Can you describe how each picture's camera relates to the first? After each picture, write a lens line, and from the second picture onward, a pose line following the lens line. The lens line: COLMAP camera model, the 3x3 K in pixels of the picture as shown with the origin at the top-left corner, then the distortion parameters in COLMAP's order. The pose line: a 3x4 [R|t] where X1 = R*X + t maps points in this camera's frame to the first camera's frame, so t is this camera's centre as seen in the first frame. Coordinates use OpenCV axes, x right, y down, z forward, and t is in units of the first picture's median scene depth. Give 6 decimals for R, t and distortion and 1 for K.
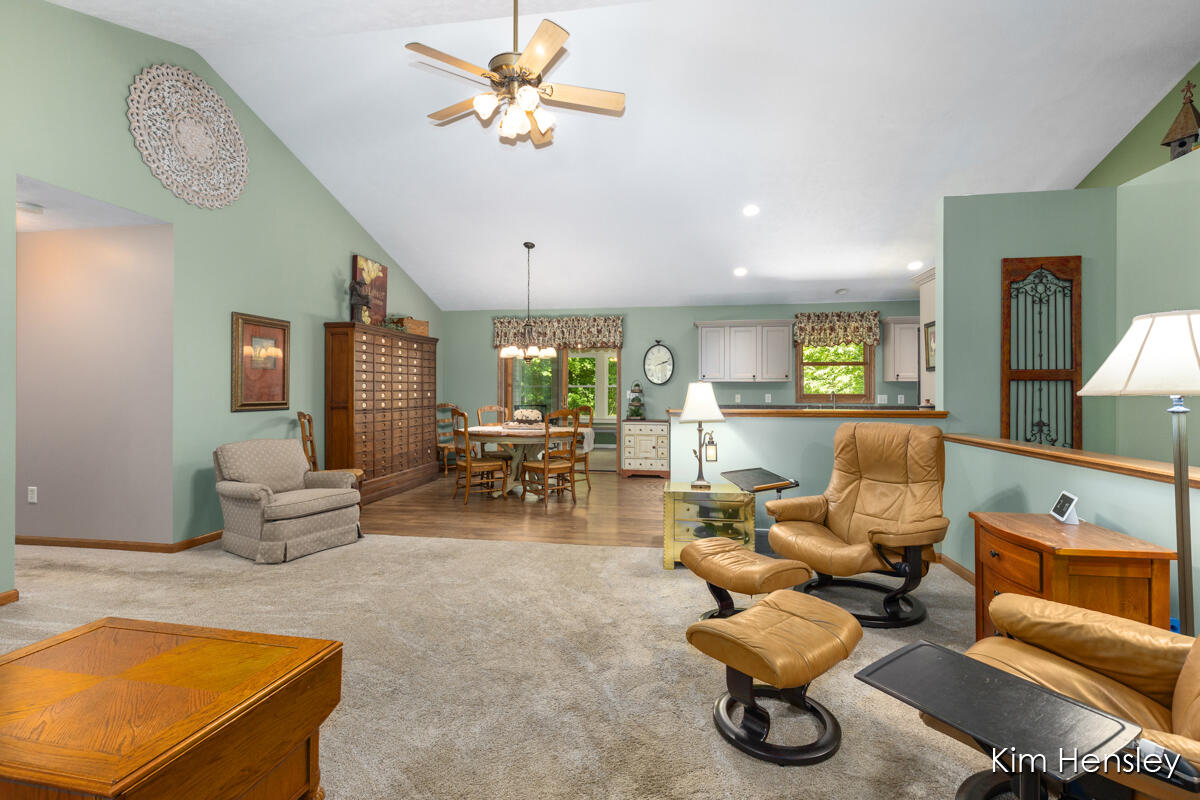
lens RADIAL K [[544.8, 0, 611.8], [0, 544.8, 388.5], [0, 0, 1]] dist [0.007214, 0.000829]
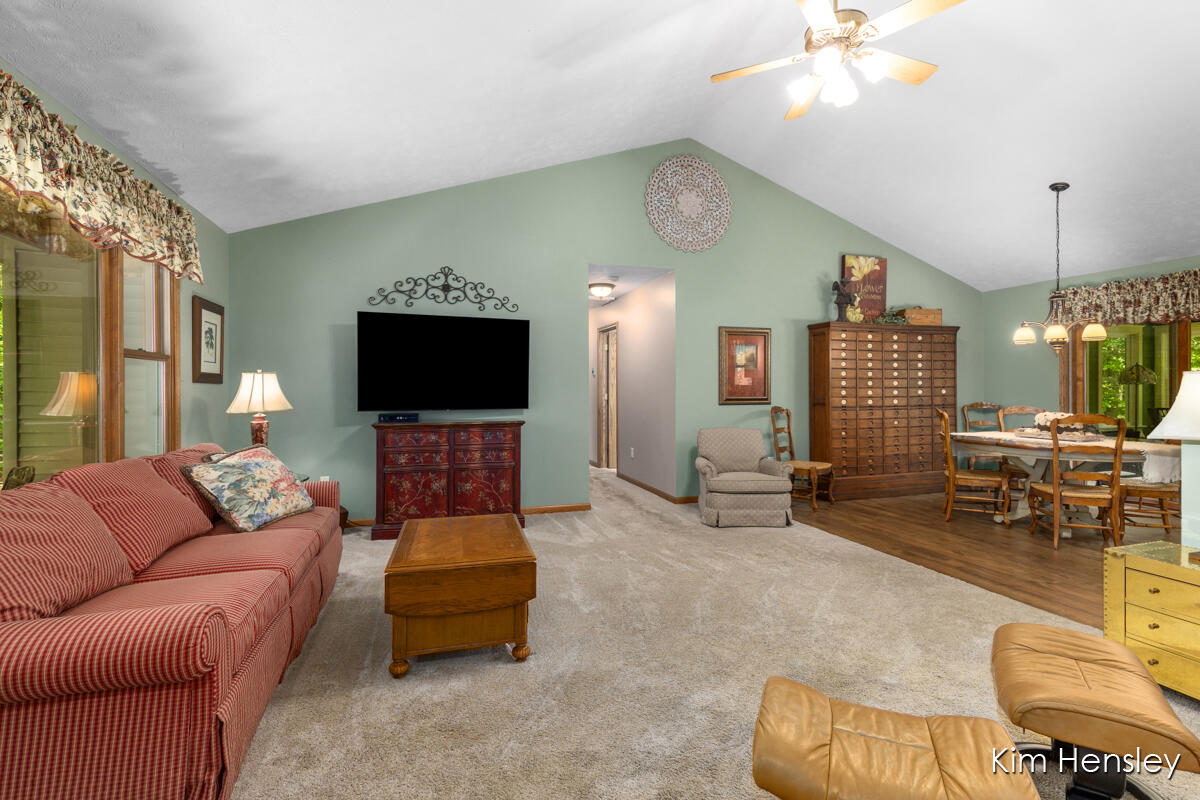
lens RADIAL K [[543.6, 0, 595.9], [0, 543.6, 390.2], [0, 0, 1]] dist [0.003630, -0.000853]
pose [[0.447528, -0.000463, -0.894270, 0.232856], [0.008305, 0.999959, 0.003638, 0.001052], [0.894231, -0.009055, 0.447514, 0.127480]]
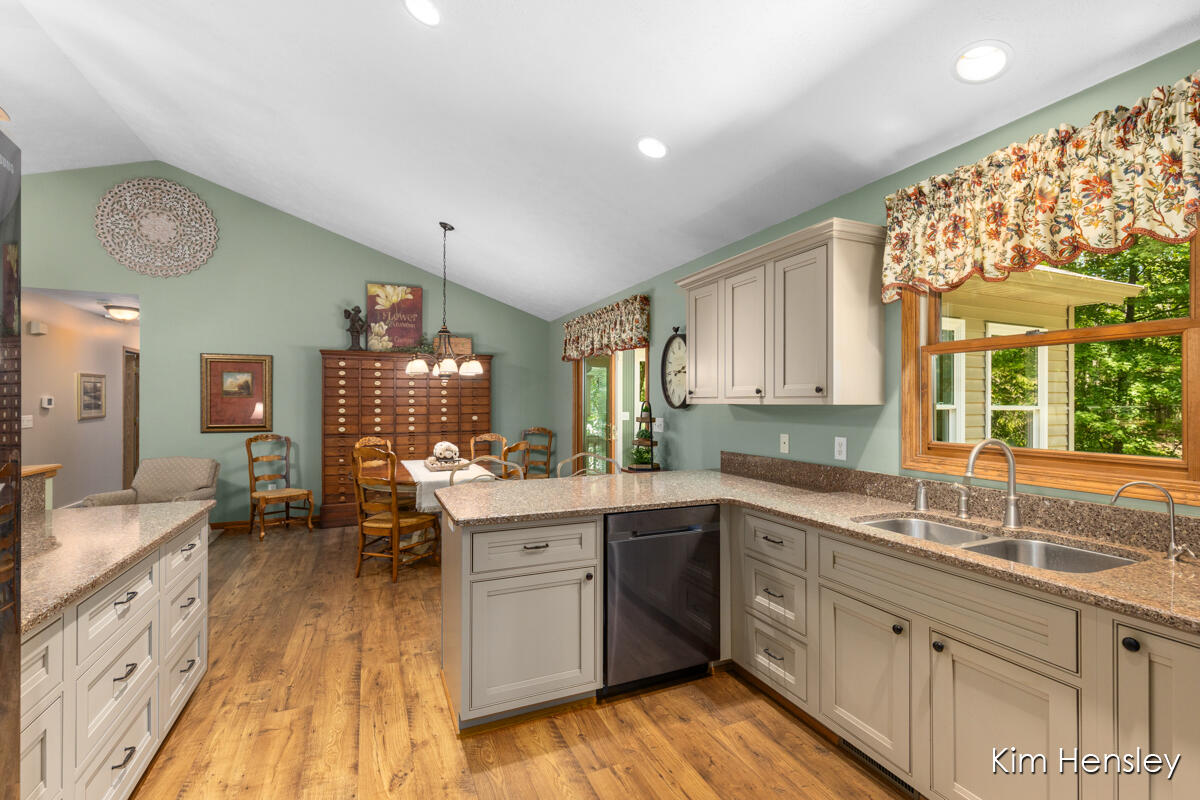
lens RADIAL K [[543.6, 0, 607.3], [0, 543.6, 401.0], [0, 0, 1]] dist [0.003630, -0.000853]
pose [[0.536730, -0.003257, -0.843748, 0.641494], [0.005036, 0.999987, -0.000657, -0.018522], [0.843739, -0.003897, 0.536739, 0.828268]]
